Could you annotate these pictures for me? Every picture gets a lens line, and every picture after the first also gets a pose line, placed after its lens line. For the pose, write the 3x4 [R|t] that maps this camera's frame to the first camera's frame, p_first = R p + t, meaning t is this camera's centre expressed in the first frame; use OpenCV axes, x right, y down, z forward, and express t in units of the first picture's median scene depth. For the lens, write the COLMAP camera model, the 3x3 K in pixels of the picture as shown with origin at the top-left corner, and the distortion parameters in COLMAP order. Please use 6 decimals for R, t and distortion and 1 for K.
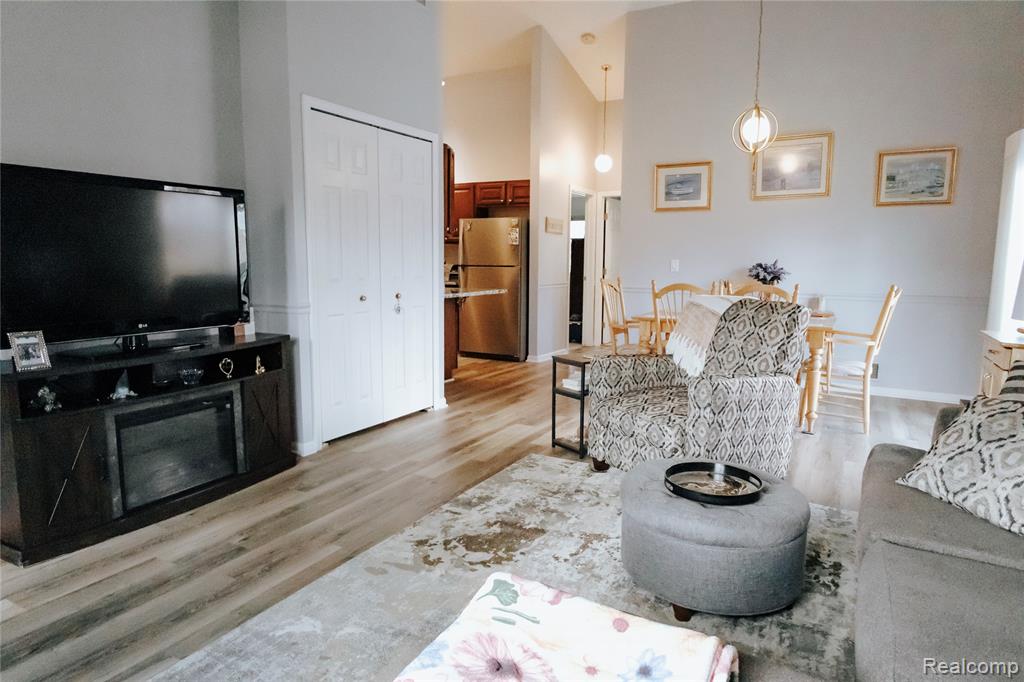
lens RADIAL K [[620.4, 0, 514.6], [0, 620.4, 342.3], [0, 0, 1]] dist [0.012229, -0.011230]
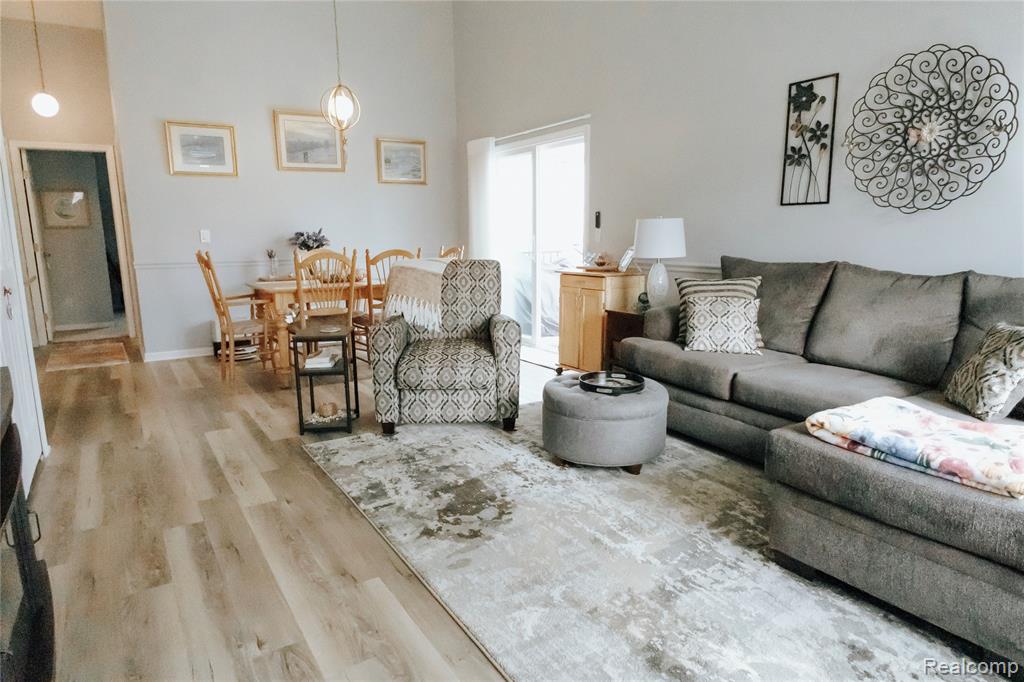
lens RADIAL K [[620.4, 0, 511.8], [0, 620.4, 337.1], [0, 0, 1]] dist [0.012229, -0.011230]
pose [[0.479049, -0.165453, 0.862054, -0.665167], [0.129691, 0.984638, 0.116910, -0.049502], [-0.868155, 0.055795, 0.493147, 0.318611]]
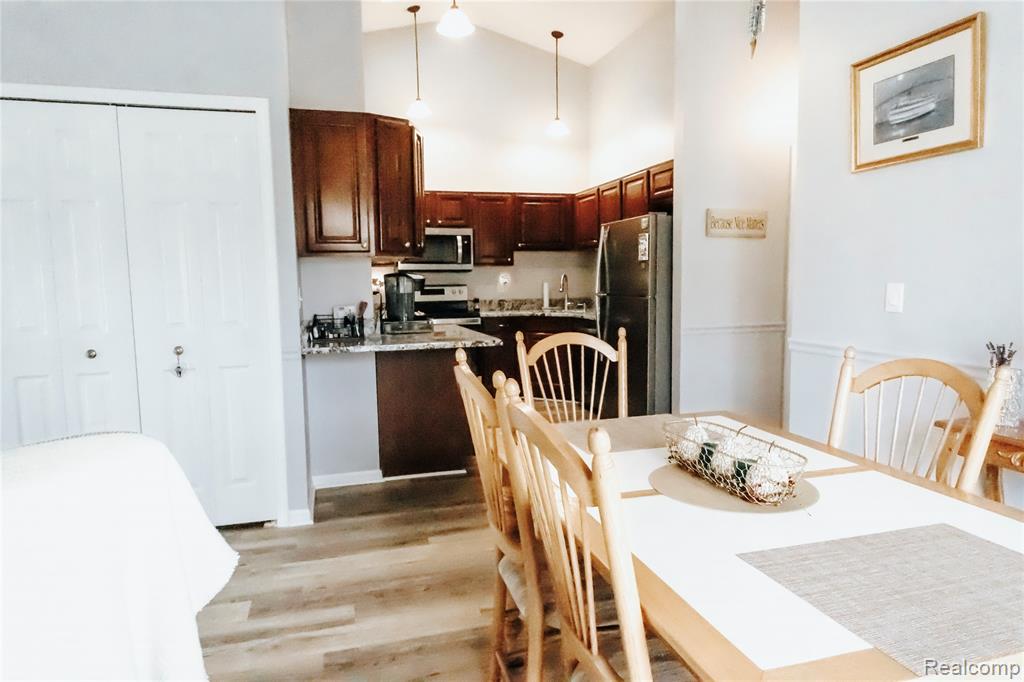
lens RADIAL K [[620.4, 0, 510.3], [0, 620.4, 340.2], [0, 0, 1]] dist [0.012229, -0.011230]
pose [[0.707470, 0.050601, -0.704930, 0.720431], [-0.072675, 0.997355, -0.001345, -0.149168], [0.702997, 0.052182, 0.709276, 1.036126]]
